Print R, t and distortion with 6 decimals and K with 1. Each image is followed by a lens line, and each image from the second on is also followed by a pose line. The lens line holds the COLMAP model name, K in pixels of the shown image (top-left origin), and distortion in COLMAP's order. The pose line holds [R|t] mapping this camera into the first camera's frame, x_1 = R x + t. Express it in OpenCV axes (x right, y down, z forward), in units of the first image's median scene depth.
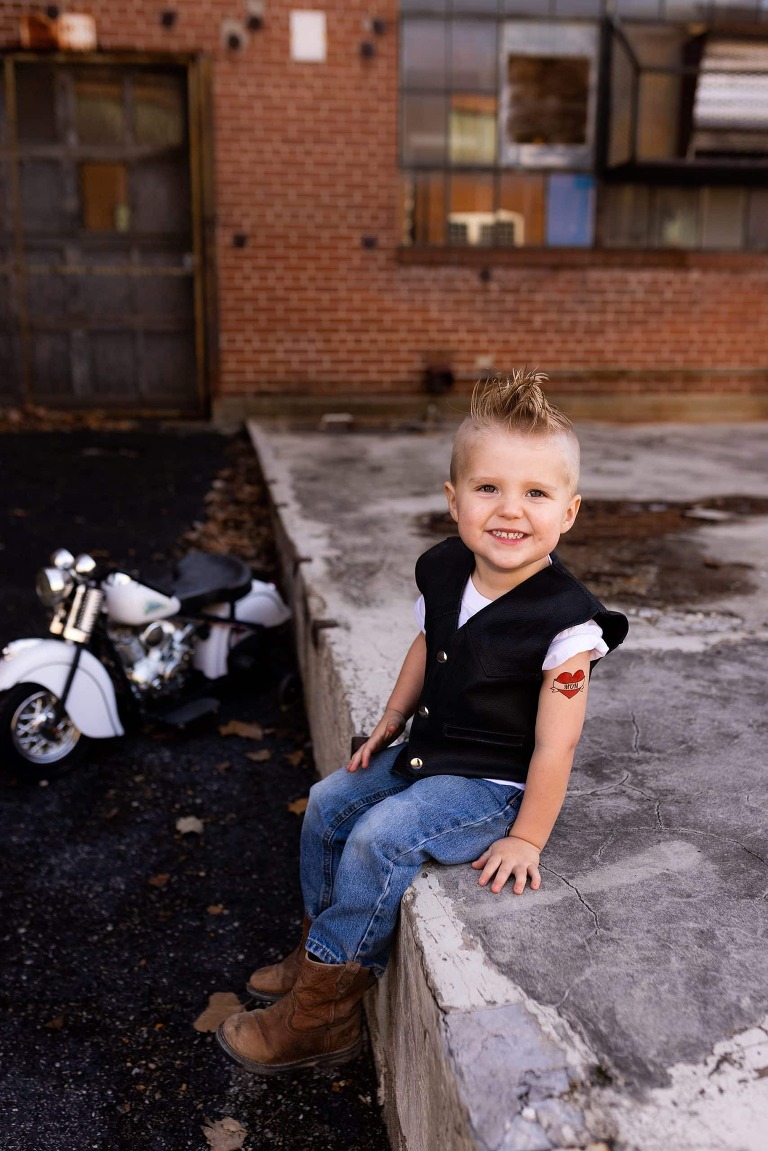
lens RADIAL K [[1115.9, 0, 378.2], [0, 1115.9, 575.5], [0, 0, 1]] dist [0.006768, -0.004893]
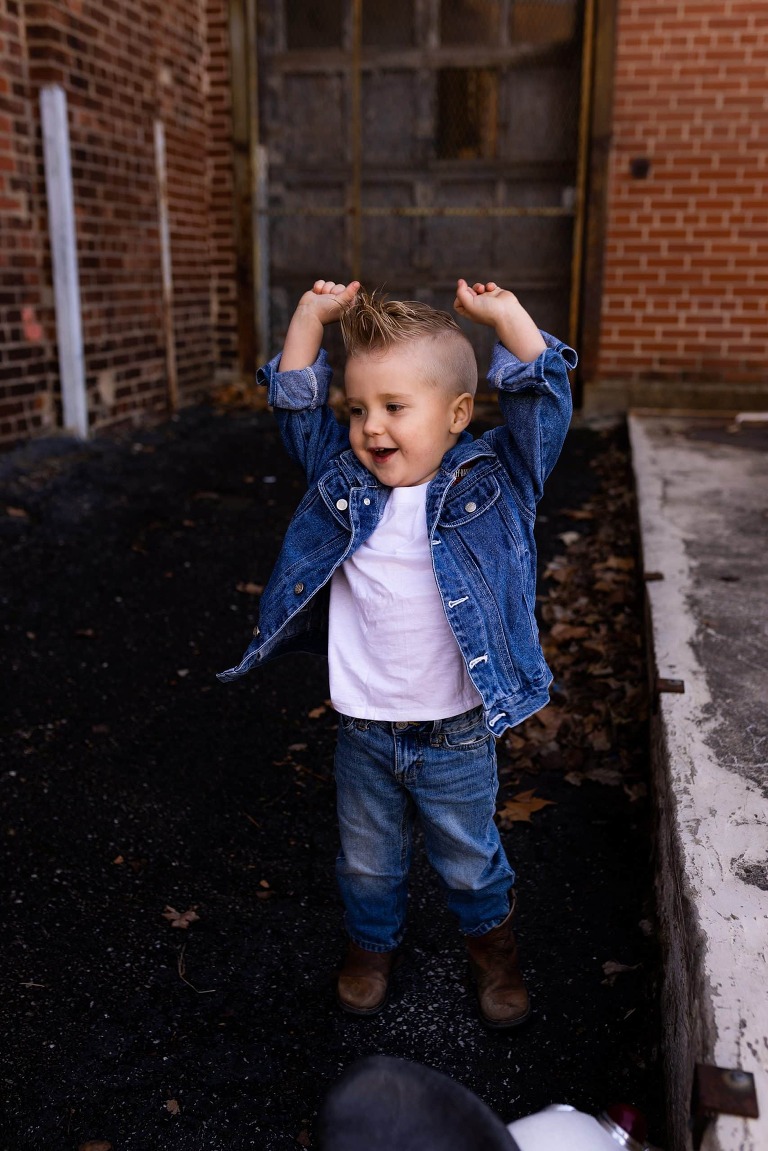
lens RADIAL K [[1111.5, 0, 394.6], [0, 1111.5, 579.5], [0, 0, 1]] dist [0.005430, -0.000793]
pose [[0.946952, 0.089294, -0.308720, -0.025978], [-0.073185, 0.995301, 0.063395, -0.063446], [0.312930, -0.037438, 0.949038, 0.239961]]
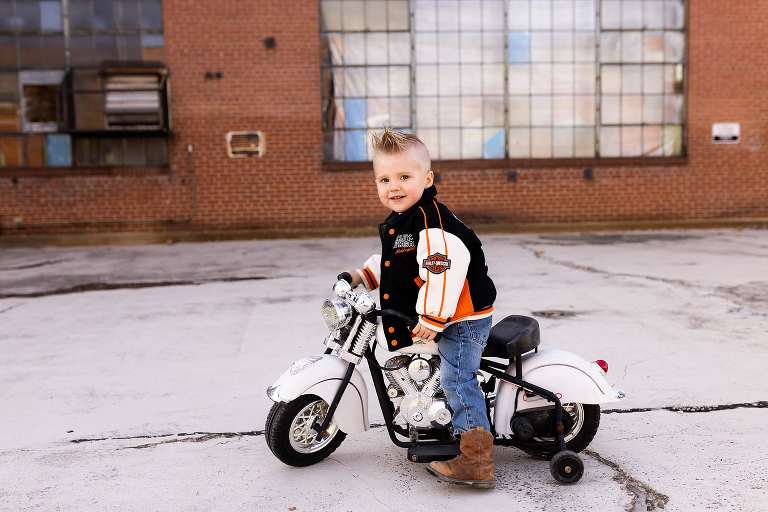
lens RADIAL K [[744.6, 0, 381.5], [0, 744.6, 256.9], [0, 0, 1]] dist [0.006768, -0.004893]
pose [[0.997422, -0.018213, -0.069406, 0.933896], [0.009012, 0.991390, -0.130633, 0.077908], [0.071188, 0.129671, 0.988998, -0.383660]]
